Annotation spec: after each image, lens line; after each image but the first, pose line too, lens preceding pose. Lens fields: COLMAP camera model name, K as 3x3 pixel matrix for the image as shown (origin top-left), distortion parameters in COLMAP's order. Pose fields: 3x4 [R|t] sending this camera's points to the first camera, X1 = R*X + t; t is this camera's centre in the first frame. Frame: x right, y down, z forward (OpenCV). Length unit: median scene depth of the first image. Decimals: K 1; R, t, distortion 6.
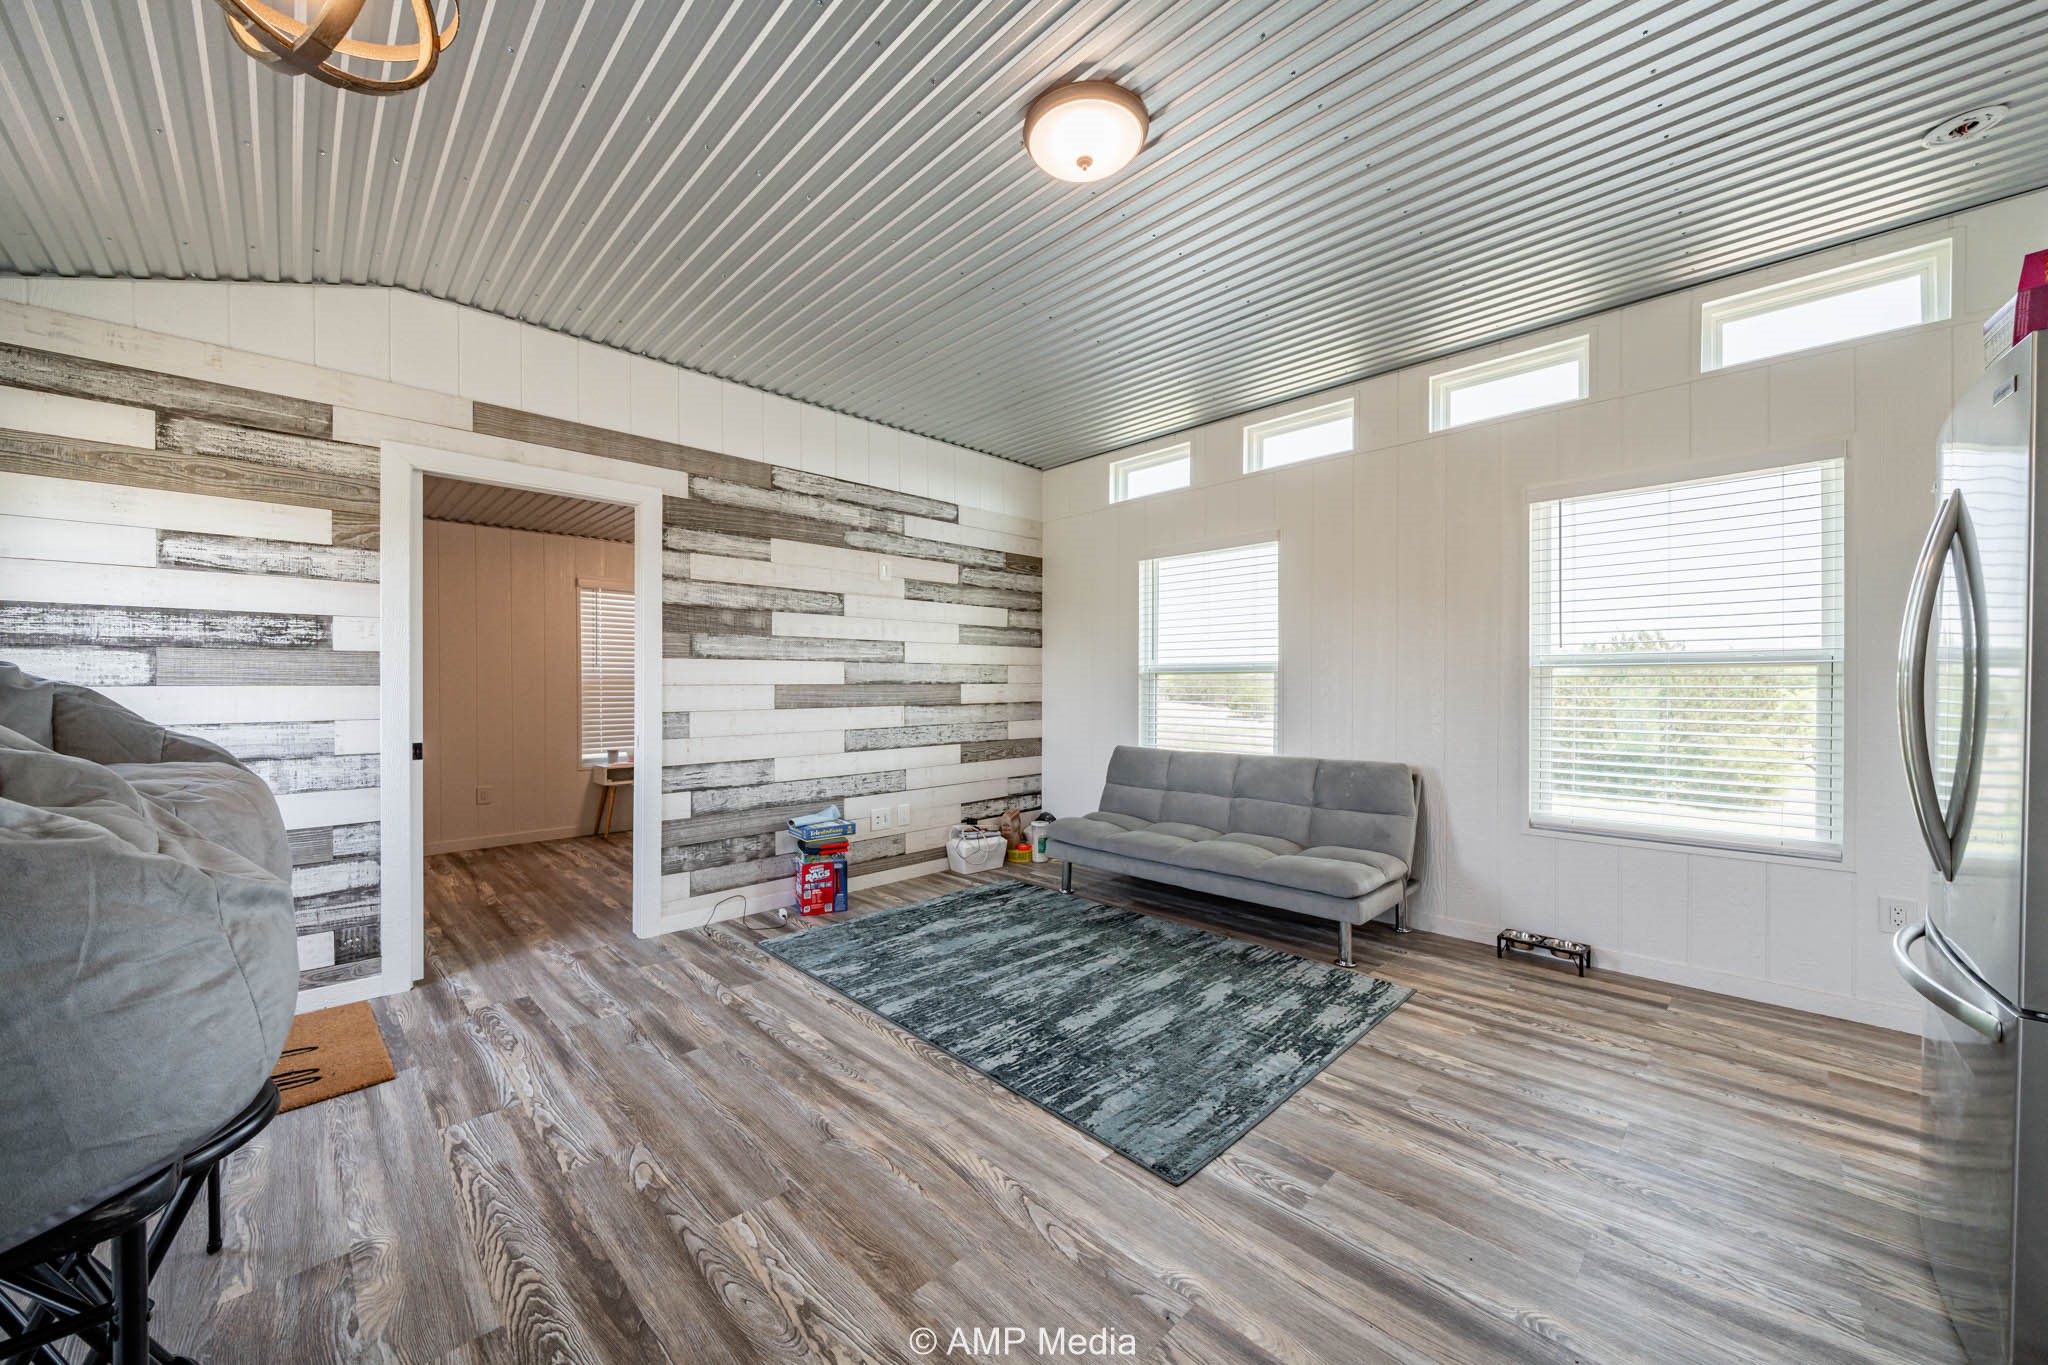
lens RADIAL K [[737.2, 0, 1018.3], [0, 737.2, 687.9], [0, 0, 1]] dist [-0.003079, -0.000238]
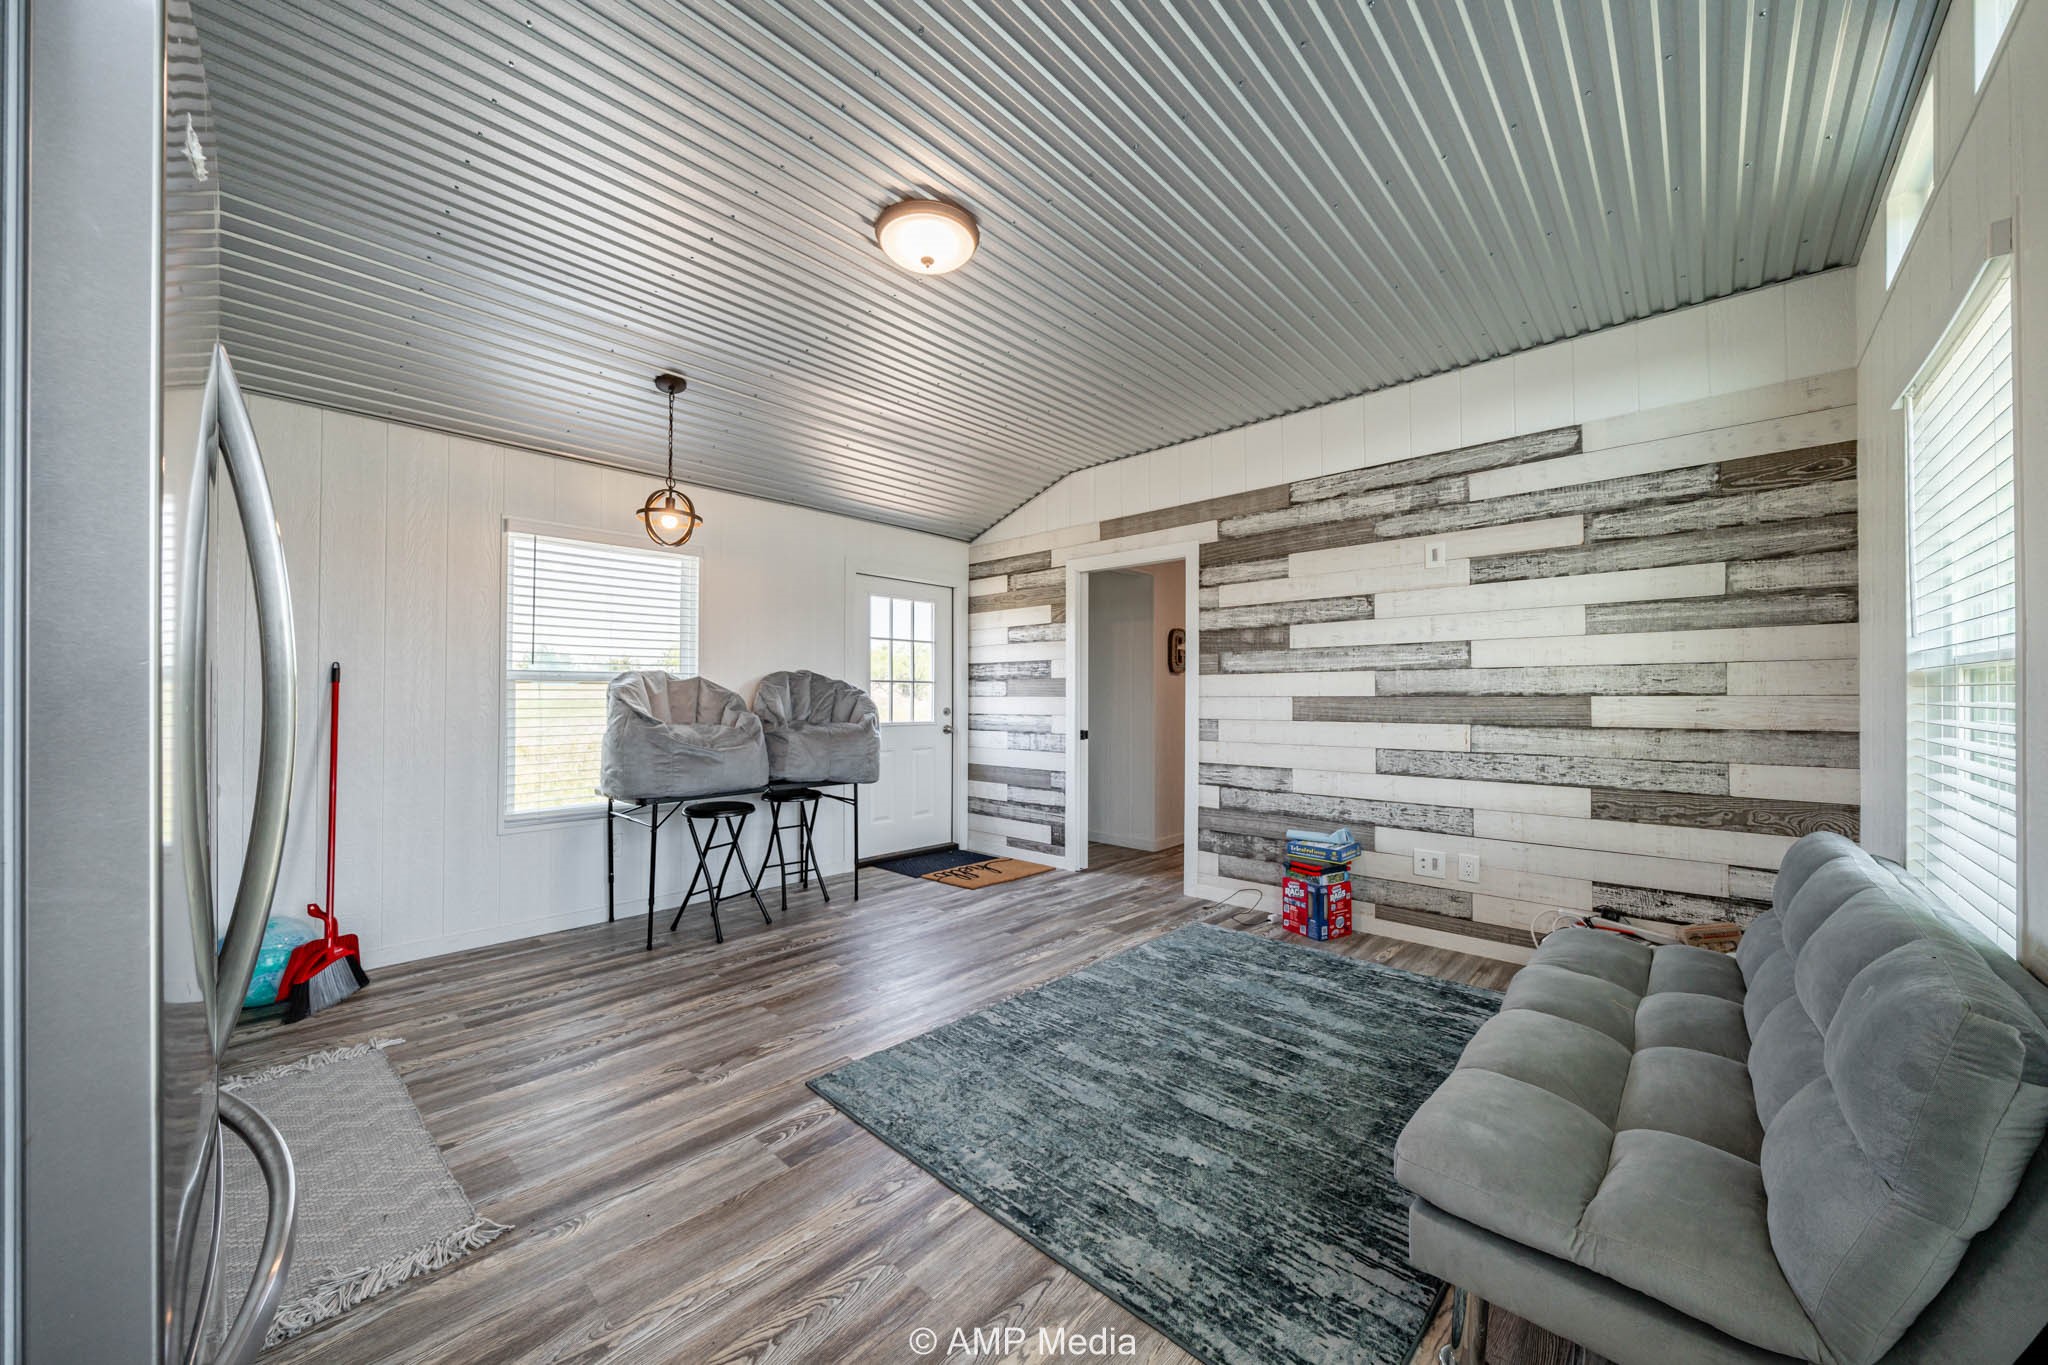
lens RADIAL K [[737.2, 0, 1019.1], [0, 737.2, 688.3], [0, 0, 1]] dist [-0.003079, -0.000238]
pose [[0.046997, -0.010610, -0.998839, 0.713547], [-0.006184, 0.999921, -0.010912, -0.002682], [0.998876, 0.006690, 0.046928, 0.609507]]
